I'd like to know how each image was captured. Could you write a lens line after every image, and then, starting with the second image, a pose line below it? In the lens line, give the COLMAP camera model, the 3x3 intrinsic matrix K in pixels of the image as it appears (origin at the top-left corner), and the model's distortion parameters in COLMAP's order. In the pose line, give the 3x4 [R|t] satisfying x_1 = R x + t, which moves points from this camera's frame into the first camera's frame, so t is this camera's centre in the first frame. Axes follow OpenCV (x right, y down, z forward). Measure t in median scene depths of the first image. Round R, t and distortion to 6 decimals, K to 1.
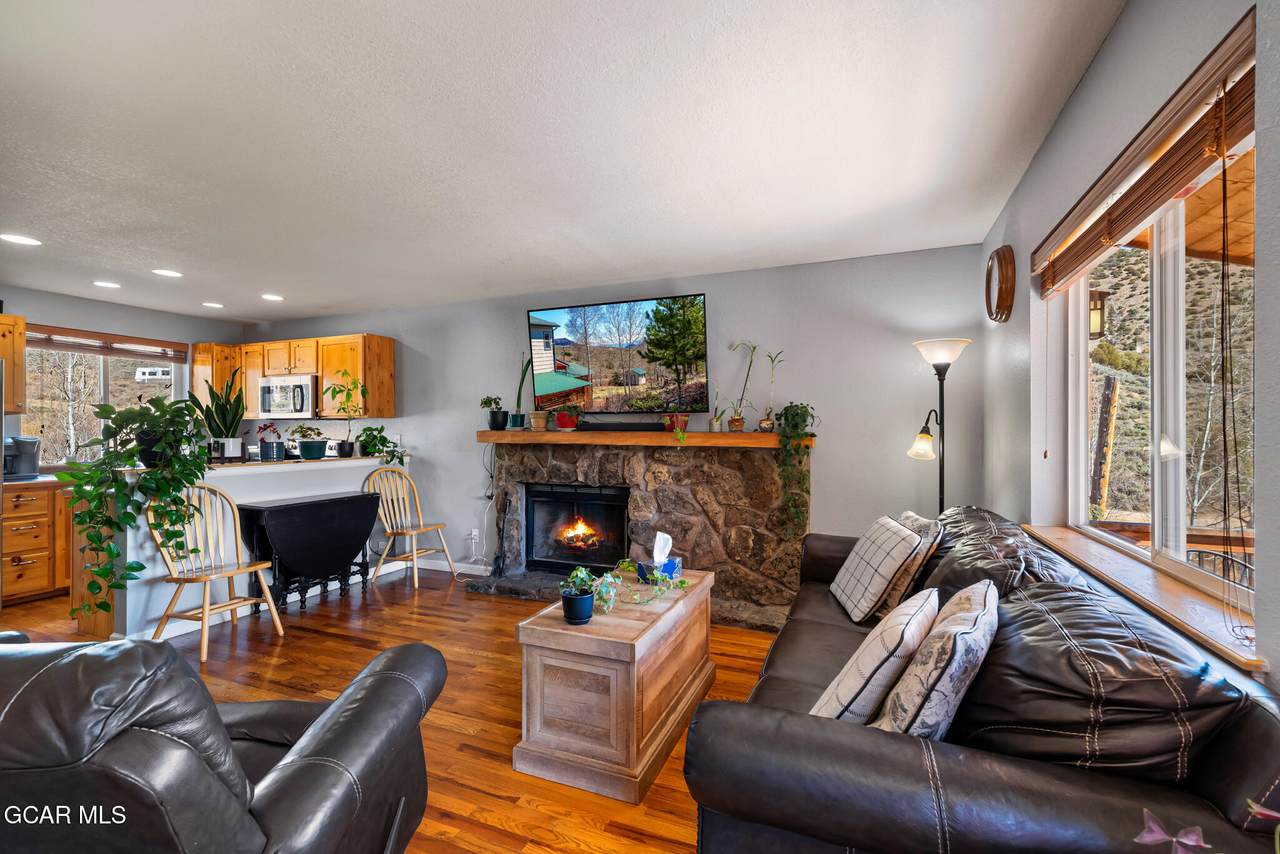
lens RADIAL K [[545.6, 0, 644.5], [0, 545.6, 439.3], [0, 0, 1]] dist [0.001132, -0.000546]
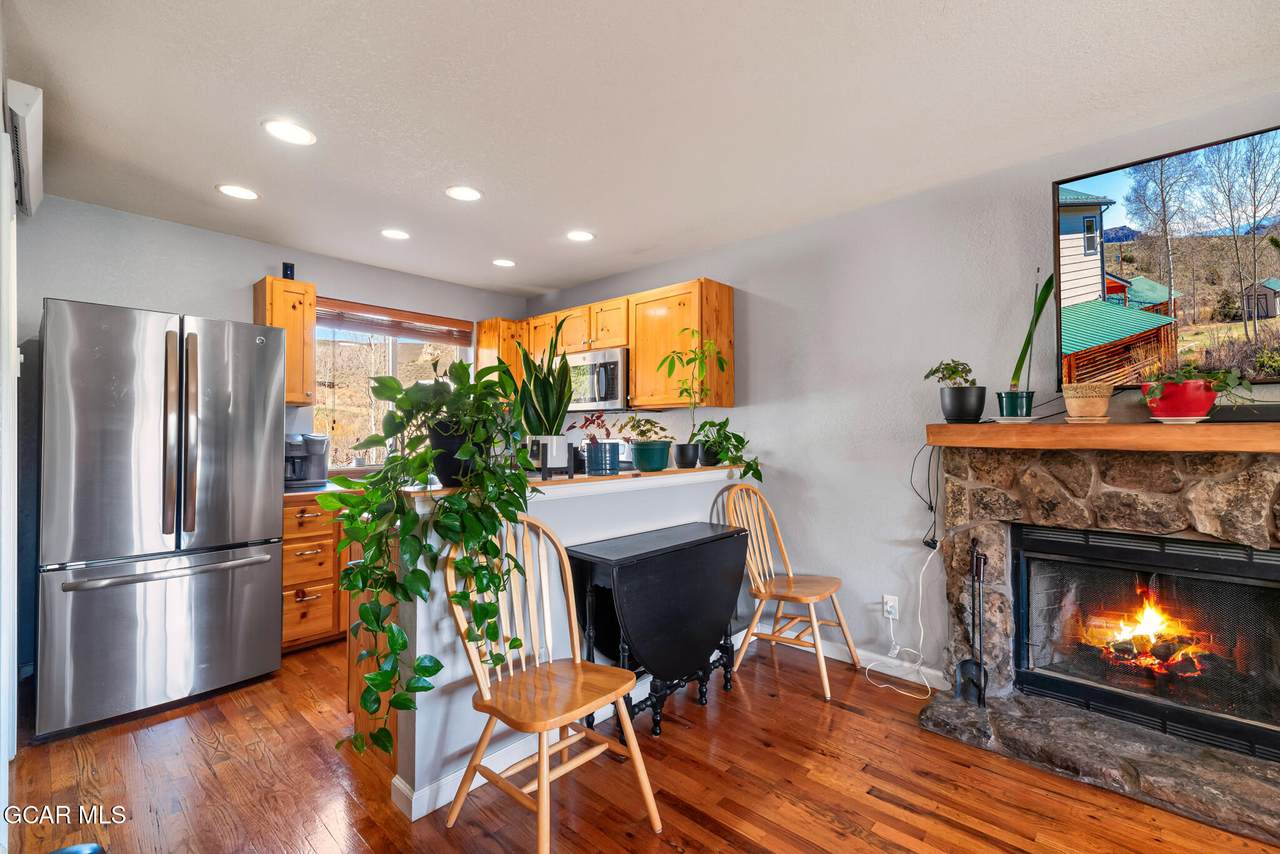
lens RADIAL K [[545.6, 0, 644.5], [0, 545.6, 439.3], [0, 0, 1]] dist [0.001132, -0.000546]
pose [[0.937543, 0.004697, -0.347837, -0.401213], [-0.005360, 0.999985, -0.000943, 0.001527], [0.347827, 0.002749, 0.937555, 0.417034]]
